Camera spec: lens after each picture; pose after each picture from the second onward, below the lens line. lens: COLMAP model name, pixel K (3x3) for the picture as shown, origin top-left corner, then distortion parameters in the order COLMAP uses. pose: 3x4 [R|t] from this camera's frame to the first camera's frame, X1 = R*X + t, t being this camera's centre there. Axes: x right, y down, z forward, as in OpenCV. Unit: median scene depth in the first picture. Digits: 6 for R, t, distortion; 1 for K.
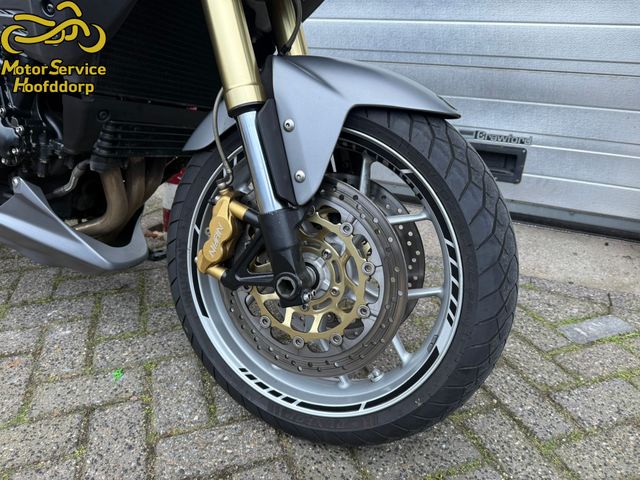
lens RADIAL K [[454.7, 0, 320.3], [0, 454.7, 251.0], [0, 0, 1]] dist [0.035906, -0.047117]
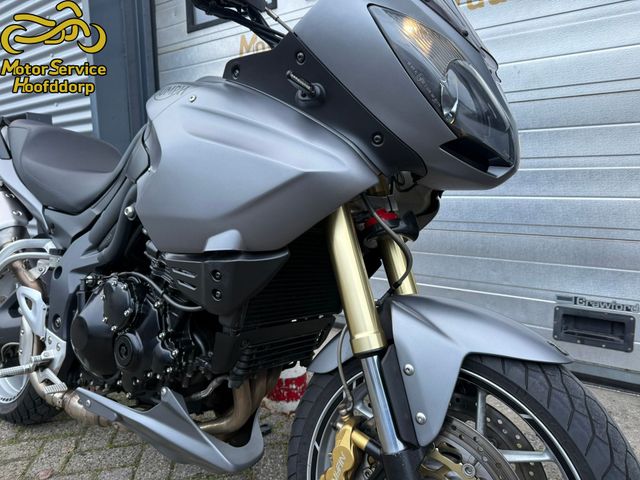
lens RADIAL K [[454.7, 0, 318.2], [0, 454.7, 239.4], [0, 0, 1]] dist [0.035906, -0.047117]
pose [[0.984666, -0.030476, -0.171768, -0.071273], [-0.017523, 0.962364, -0.271198, -0.230024], [0.173568, 0.270049, 0.947073, -0.150144]]
